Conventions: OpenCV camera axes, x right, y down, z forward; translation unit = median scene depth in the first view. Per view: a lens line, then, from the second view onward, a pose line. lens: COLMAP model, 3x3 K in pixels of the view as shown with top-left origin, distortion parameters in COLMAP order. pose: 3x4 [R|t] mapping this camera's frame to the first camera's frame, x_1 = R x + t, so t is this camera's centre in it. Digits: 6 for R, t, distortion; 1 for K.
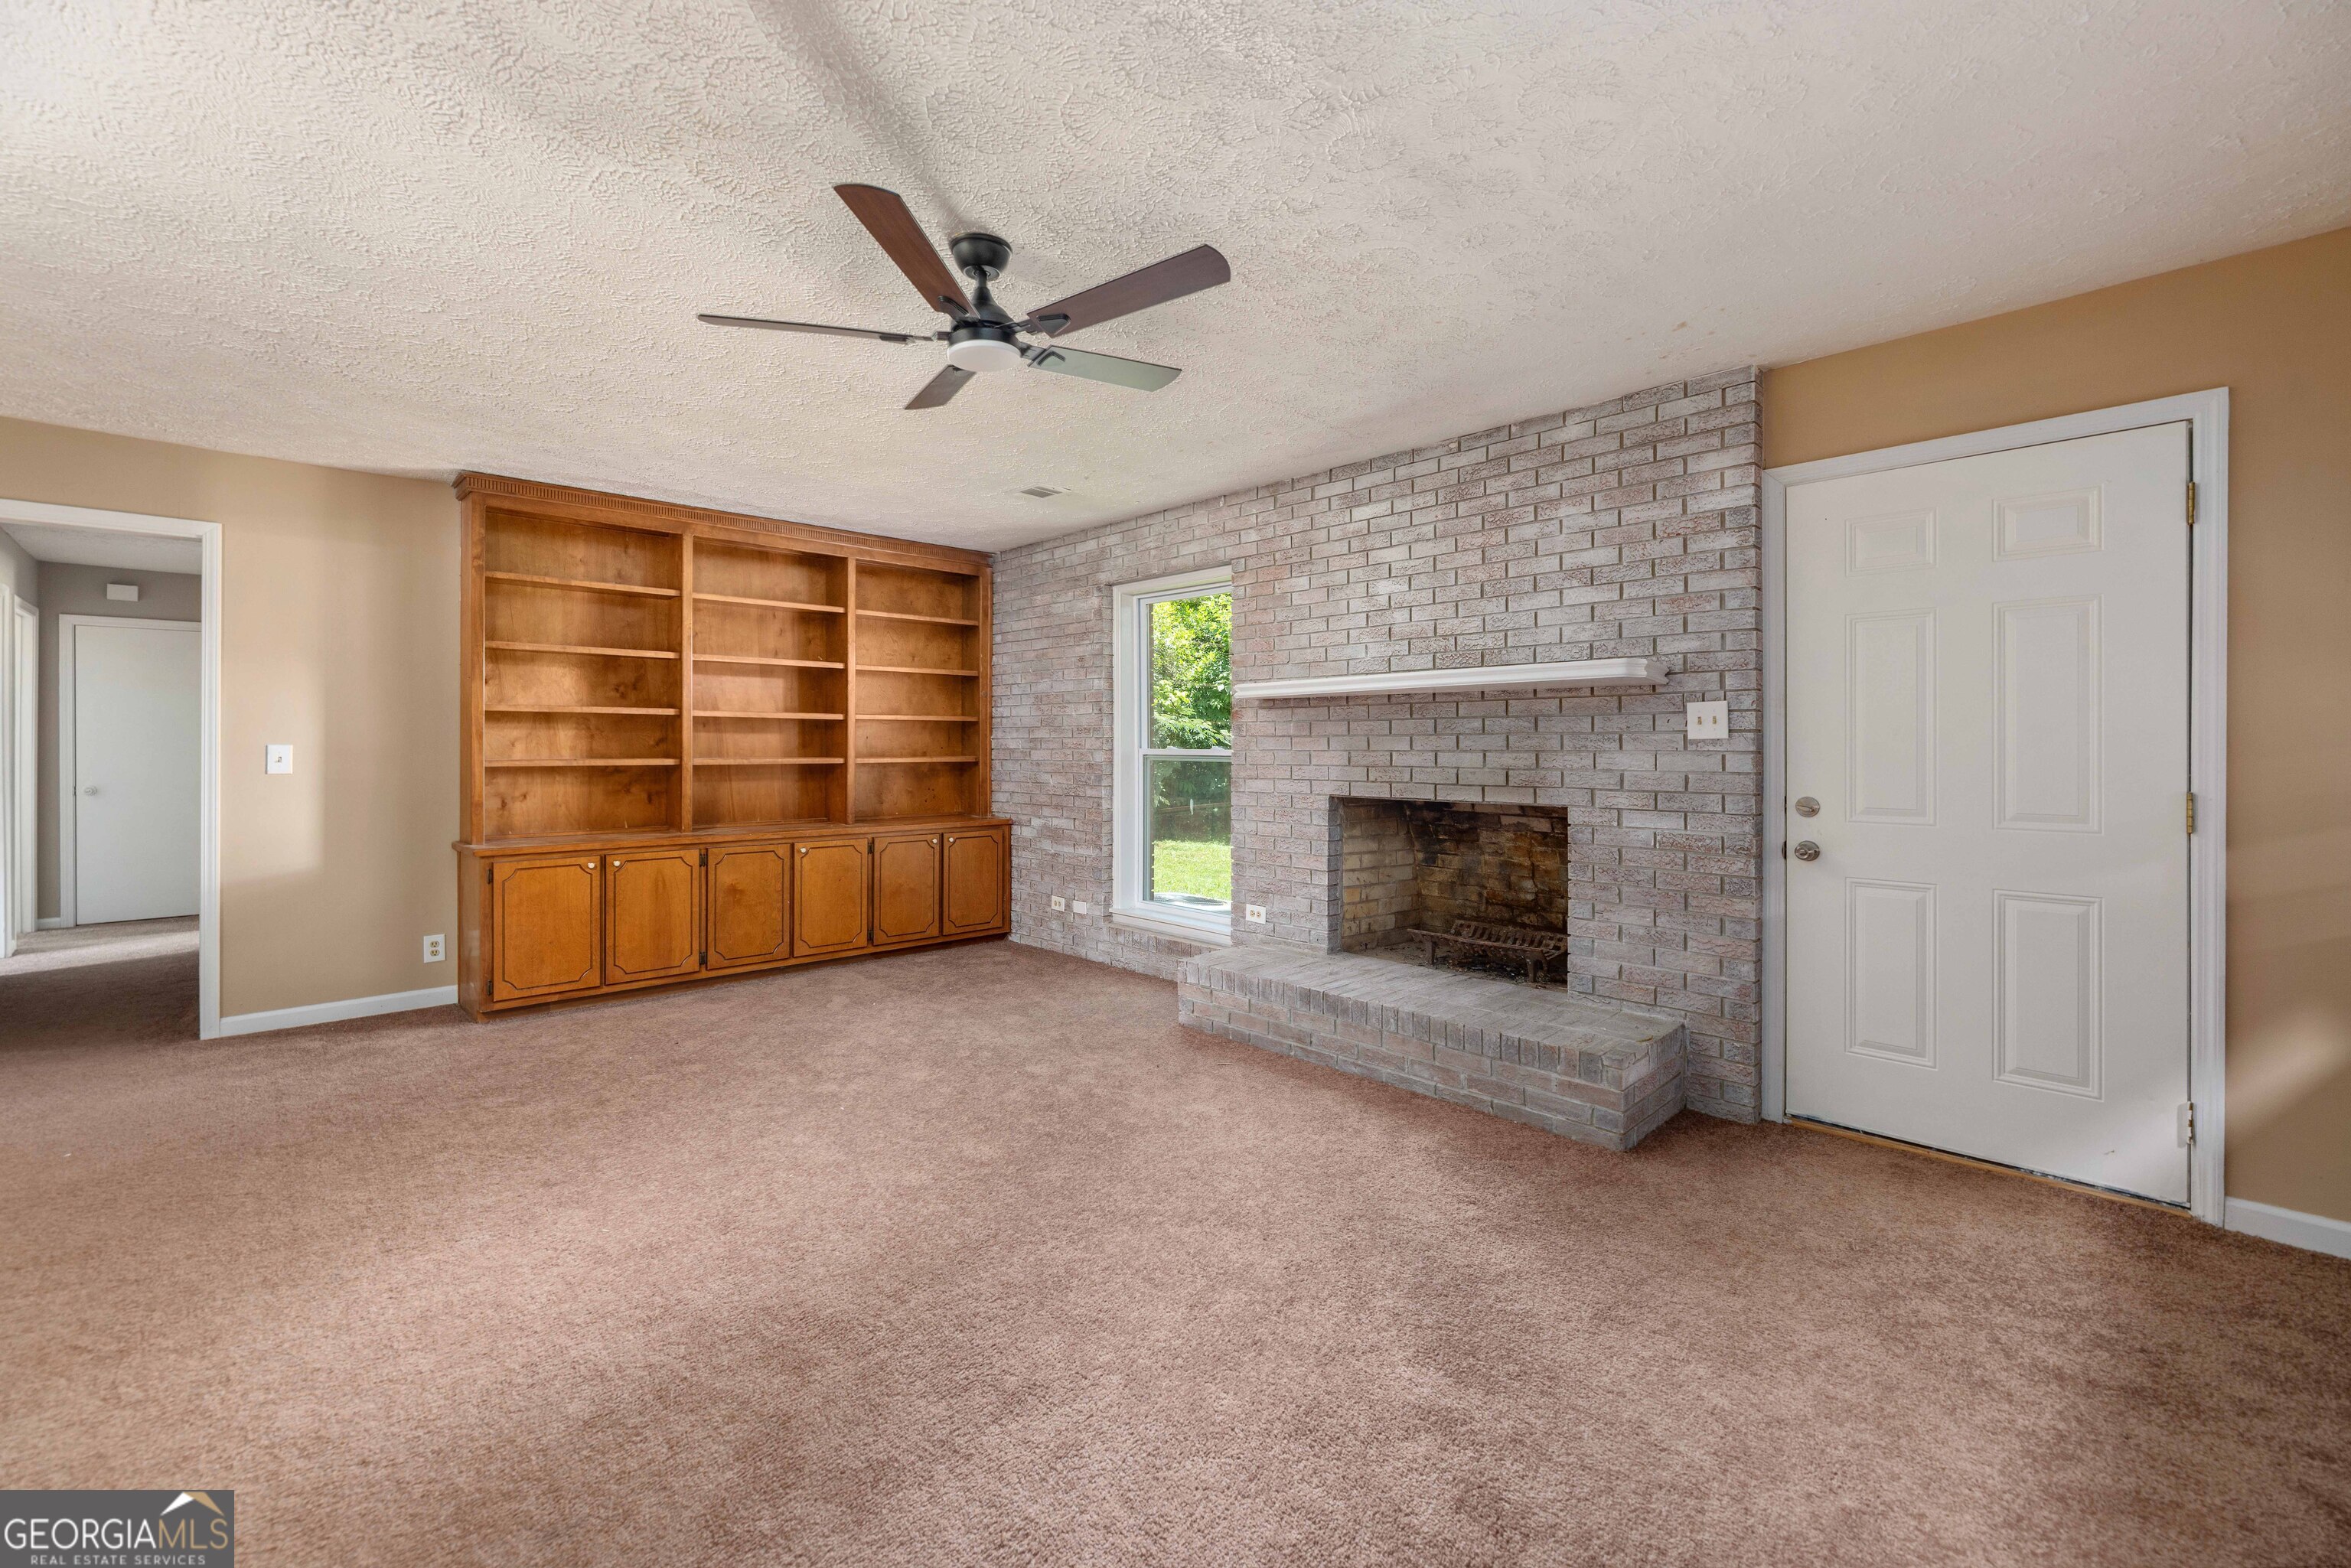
lens RADIAL K [[993.5, 0, 1177.8], [0, 993.5, 779.4], [0, 0, 1]] dist [-0.001717, -0.000274]
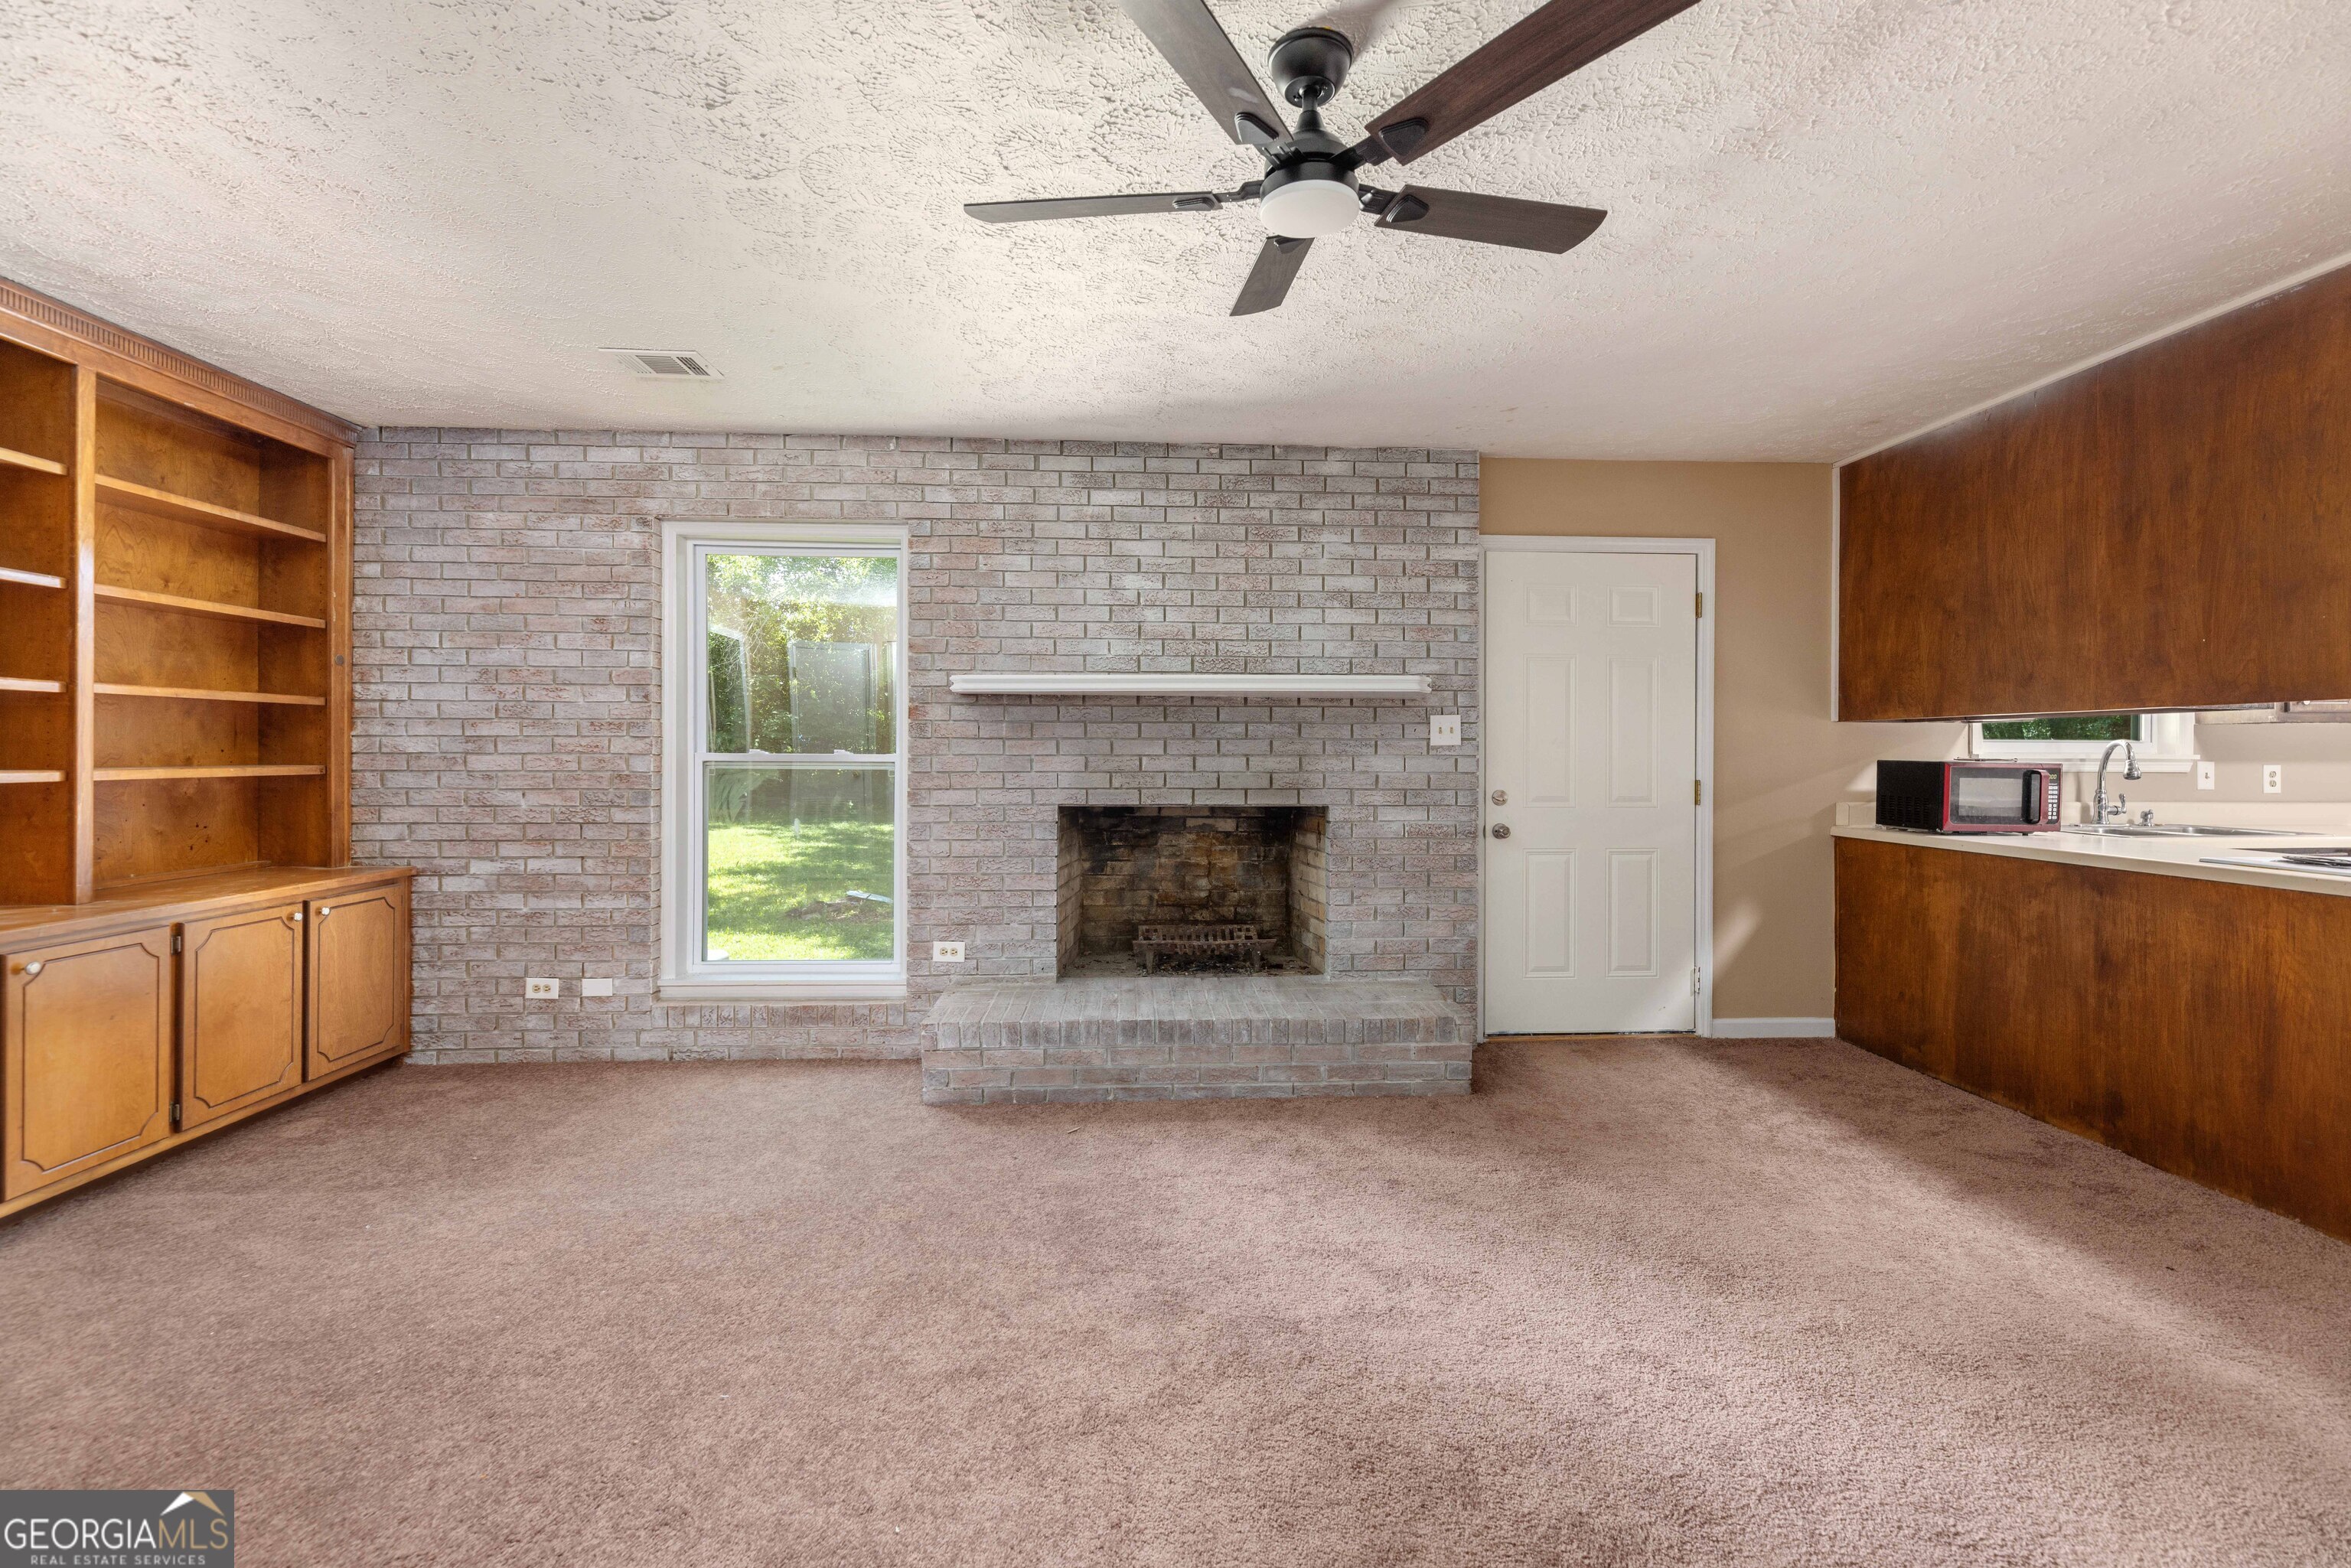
lens RADIAL K [[982.2, 0, 1175.5], [0, 982.2, 784.0], [0, 0, 1]] dist [-0.003922, 0.000084]
pose [[0.647903, -0.021948, 0.761406, -0.482559], [0.022764, 0.999696, 0.009447, -0.009468], [-0.761382, 0.011212, 0.648206, 0.369290]]
